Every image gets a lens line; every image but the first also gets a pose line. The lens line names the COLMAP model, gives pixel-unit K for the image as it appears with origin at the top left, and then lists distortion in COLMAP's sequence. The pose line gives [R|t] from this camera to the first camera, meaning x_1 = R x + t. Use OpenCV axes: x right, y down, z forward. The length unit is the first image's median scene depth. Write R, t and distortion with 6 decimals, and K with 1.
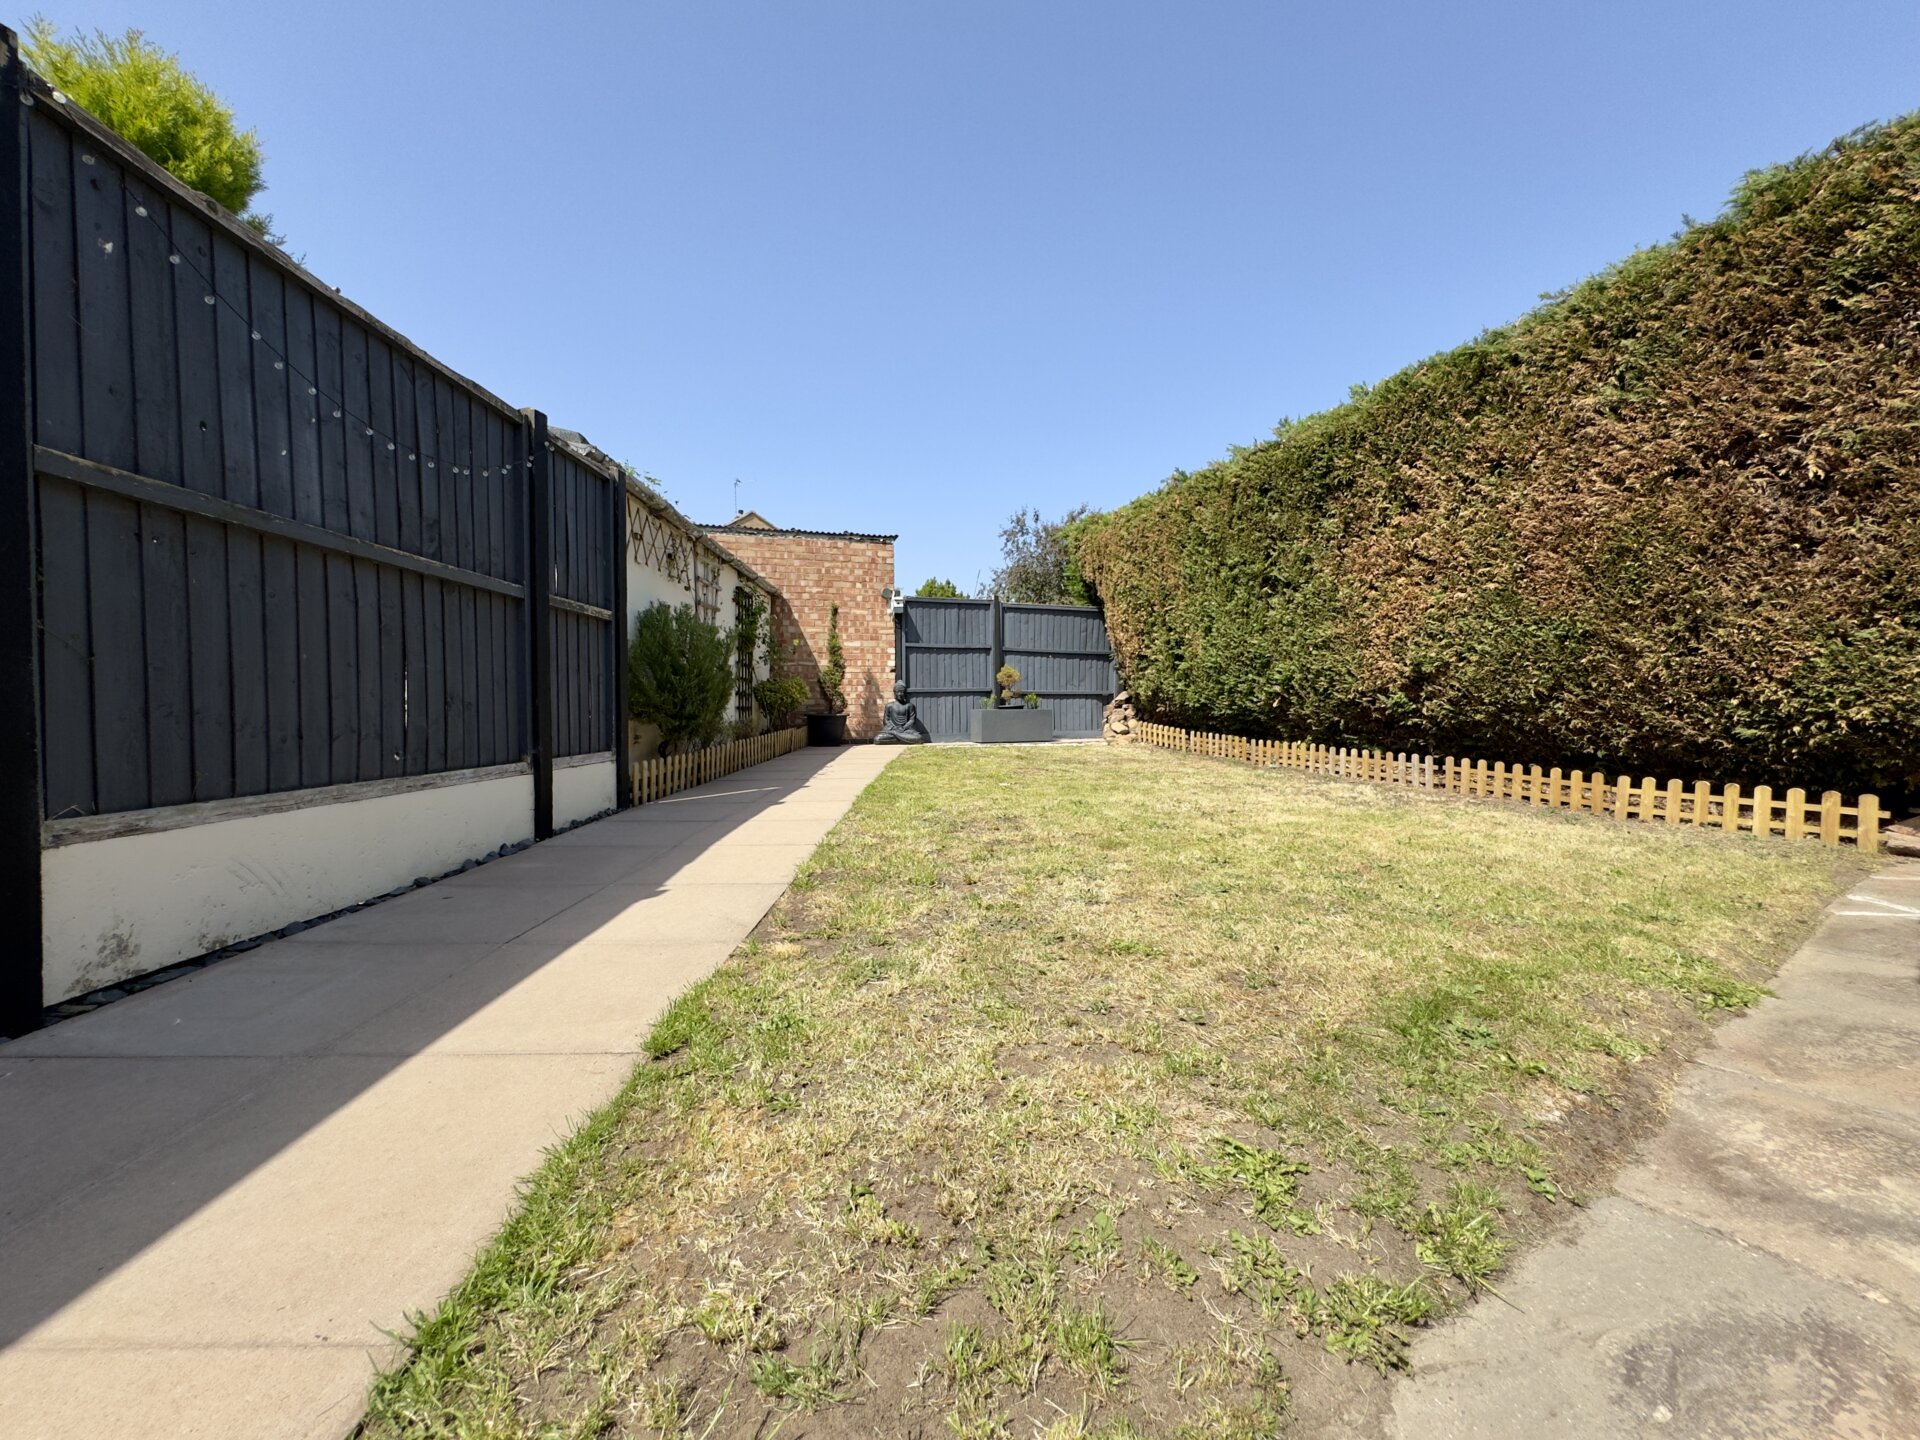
lens RADIAL K [[765.5, 0, 961.7], [0, 765.5, 716.2], [0, 0, 1]] dist [-0.004000, 0.001708]
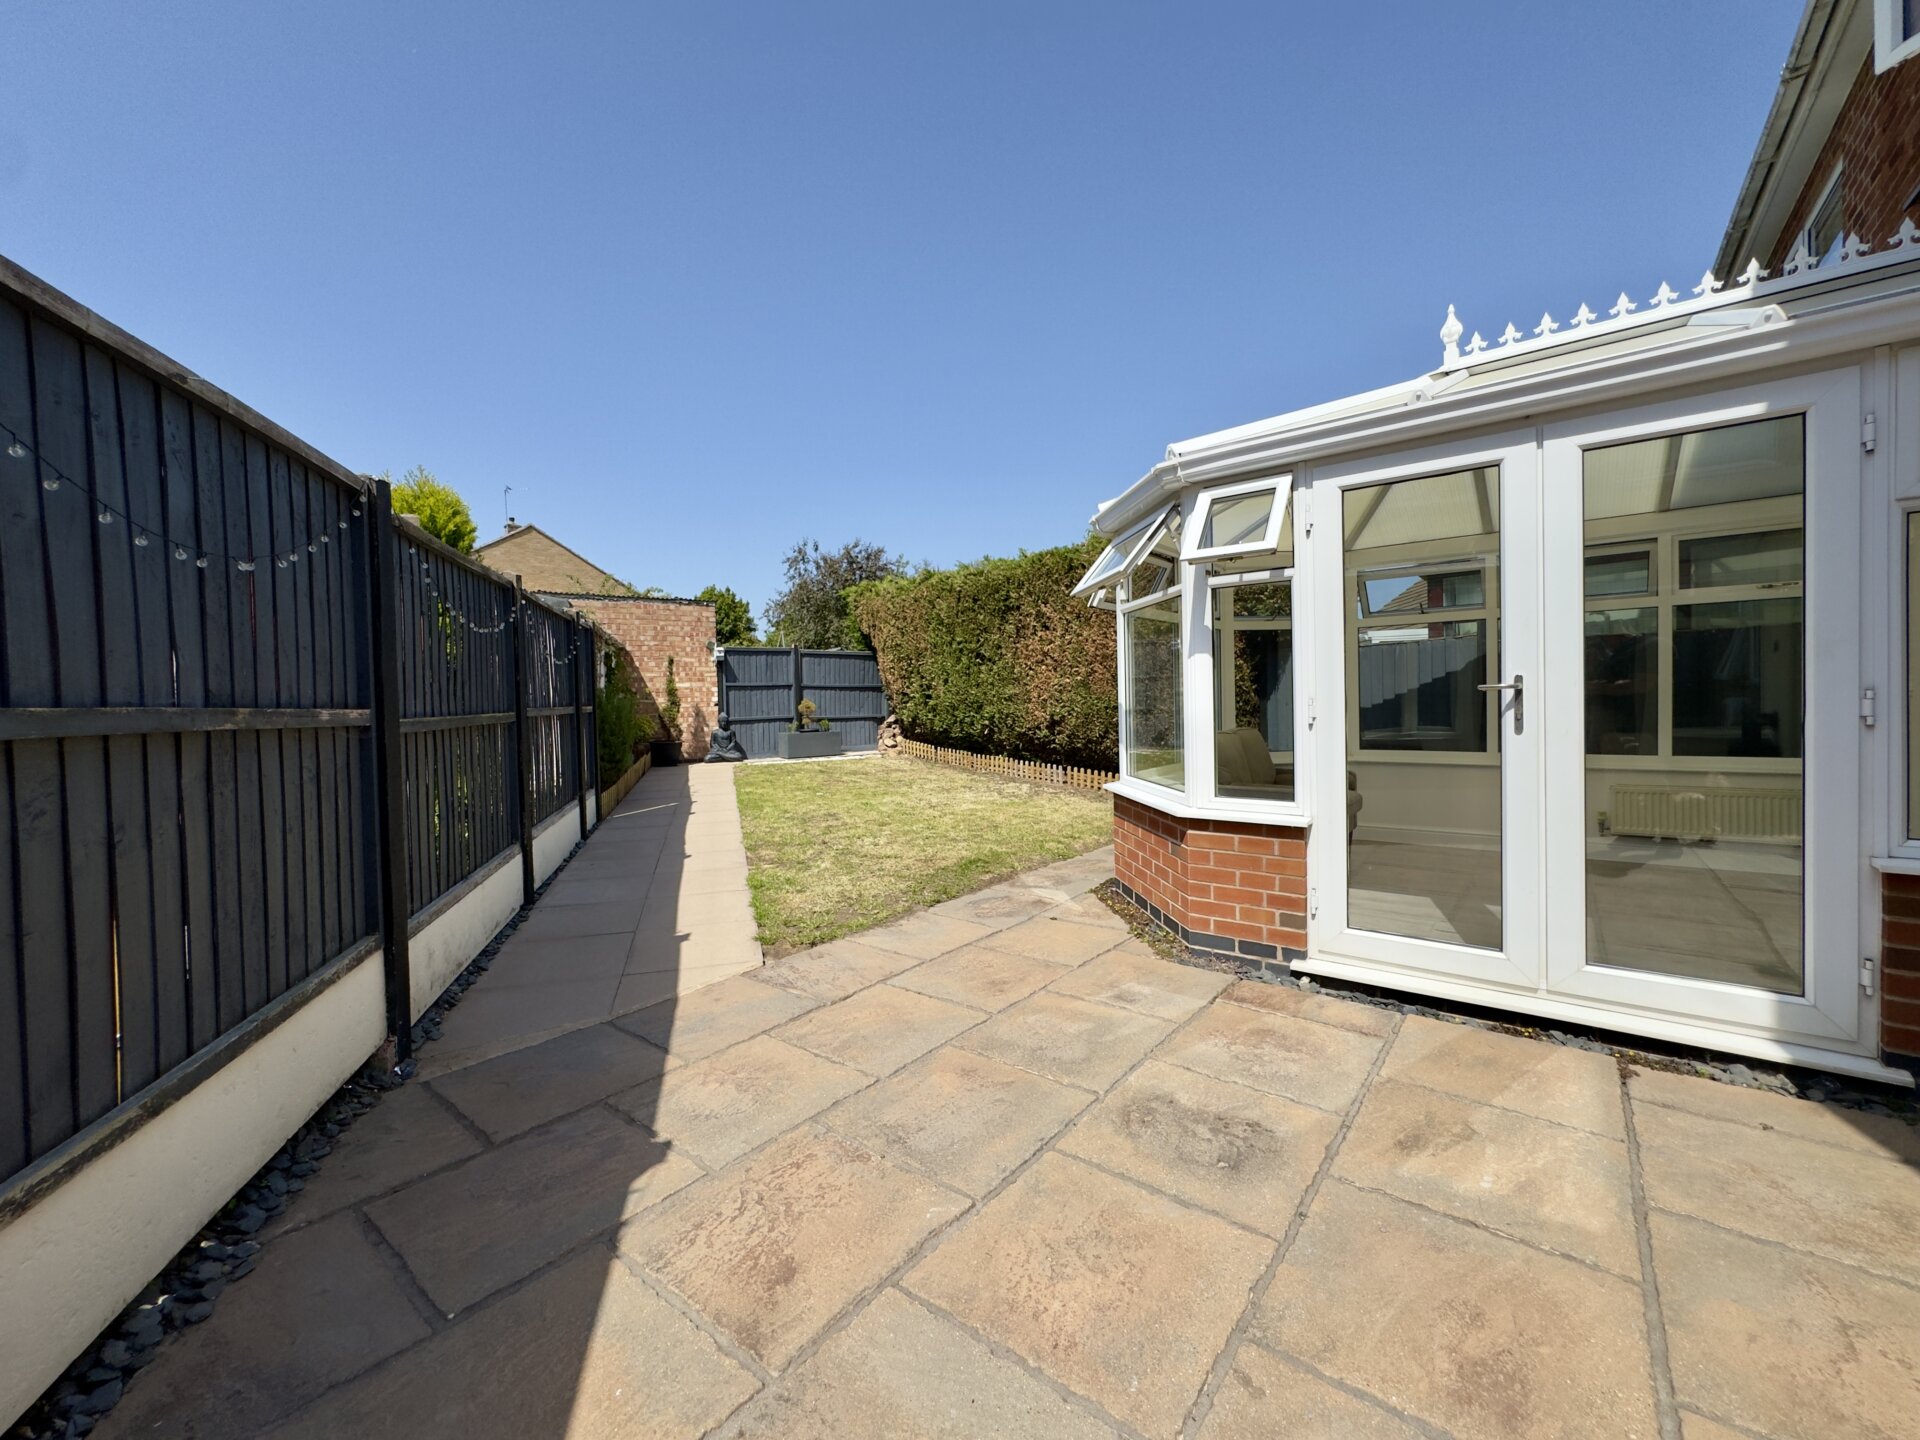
lens RADIAL K [[765.5, 0, 954.1], [0, 765.5, 716.4], [0, 0, 1]] dist [-0.004000, 0.001708]
pose [[0.960047, -0.021416, 0.279019, -0.079579], [0.018225, 0.999736, 0.014028, -0.061811], [-0.279245, -0.008382, 0.960183, -0.427609]]
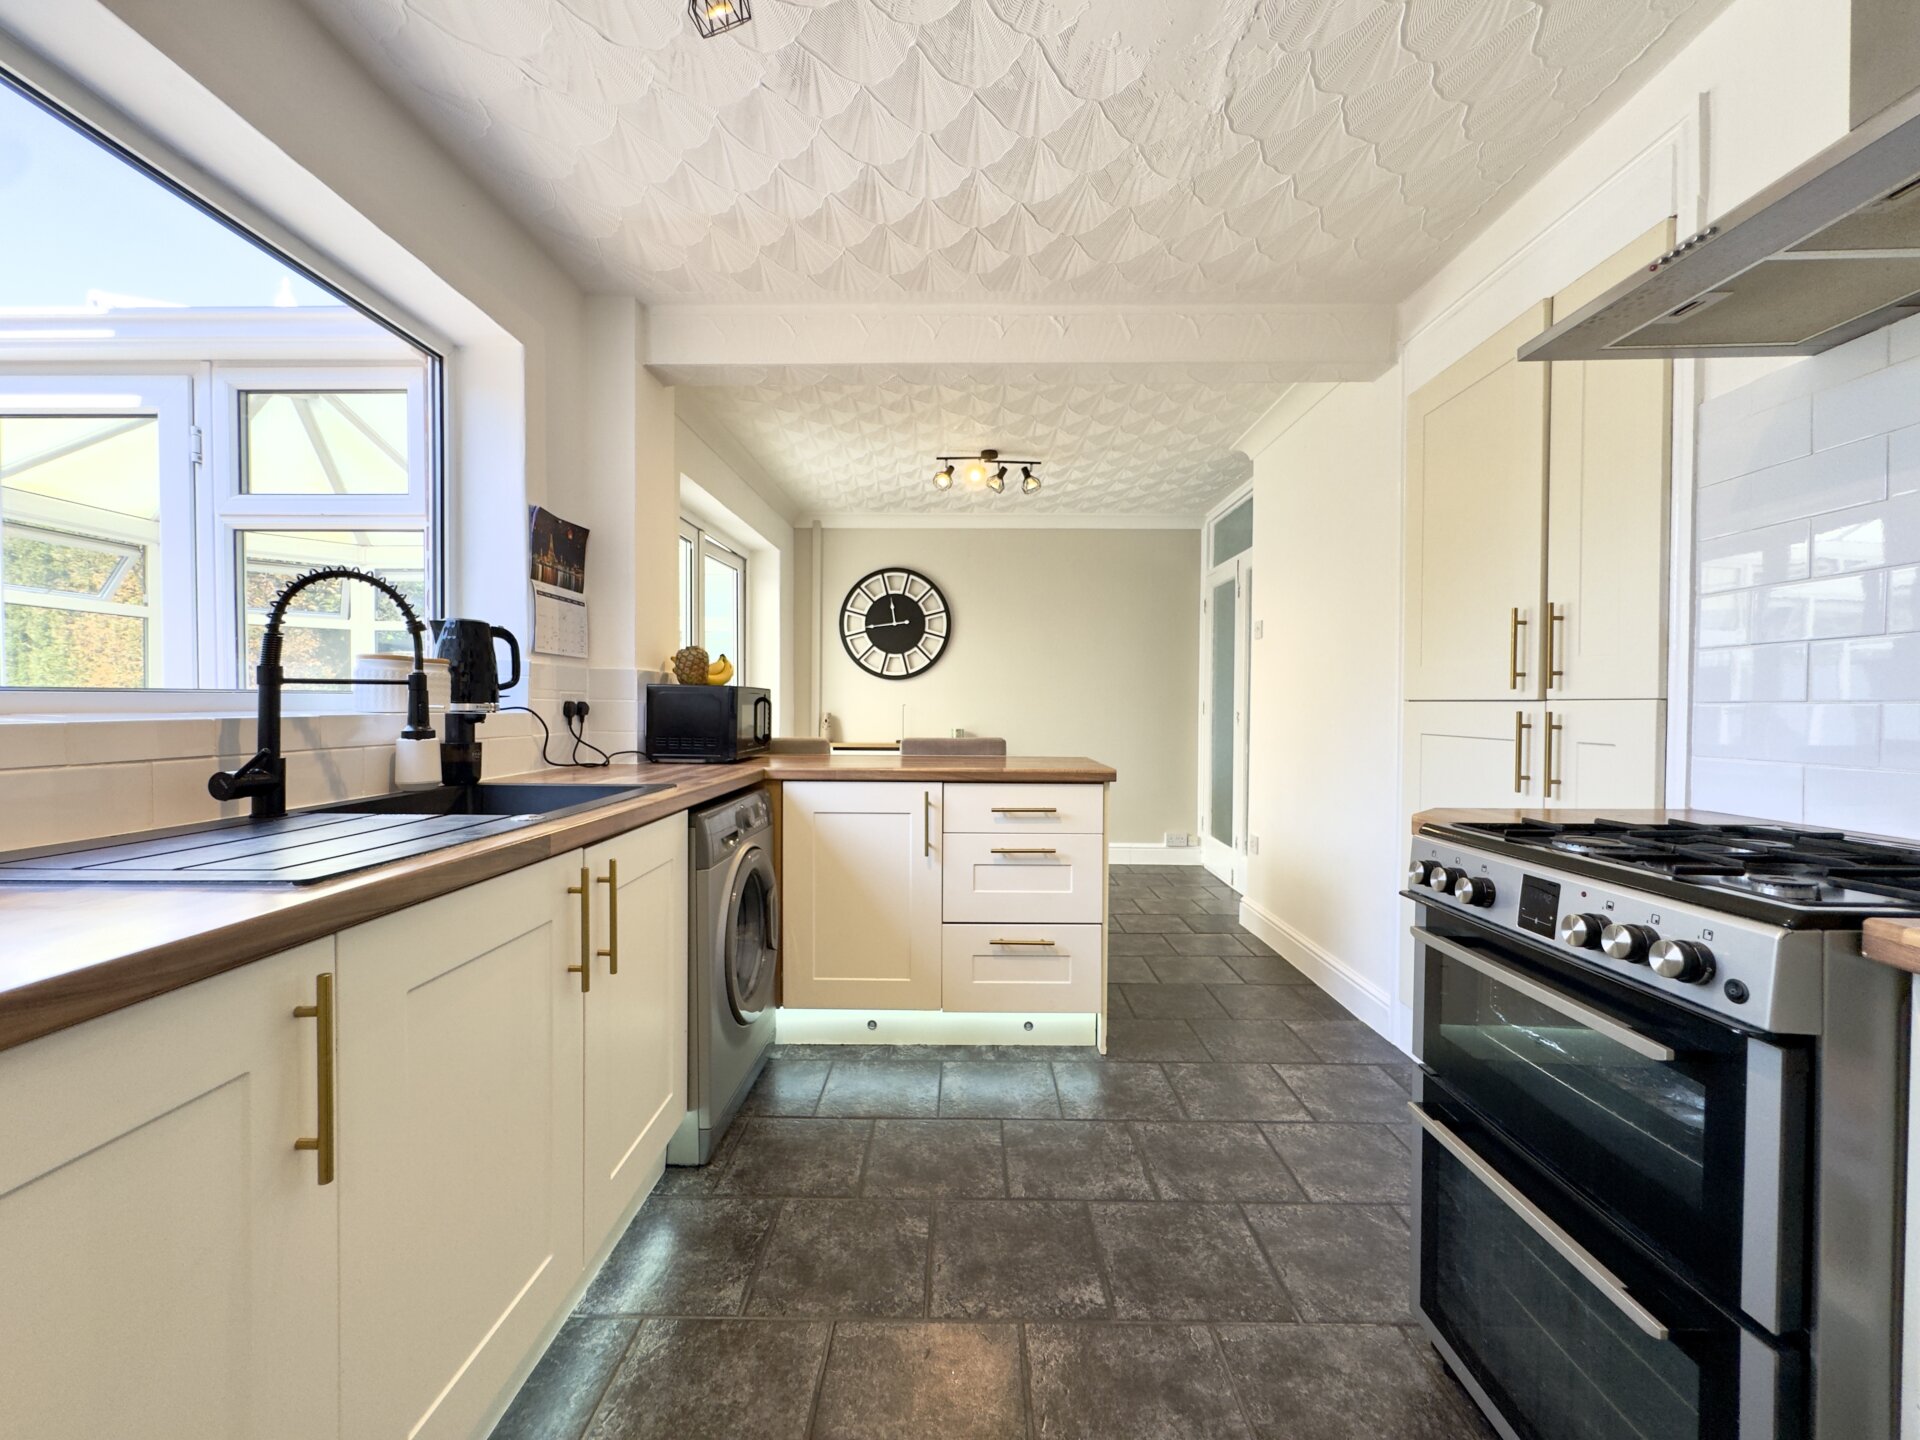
lens RADIAL K [[765.5, 0, 958.3], [0, 765.5, 718.1], [0, 0, 1]] dist [-0.004000, 0.001708]
pose [[0.587479, -0.002604, 0.809235, 0.250492], [-0.003359, 0.999978, 0.005657, -0.058347], [-0.809232, -0.006042, 0.587458, -0.634226]]
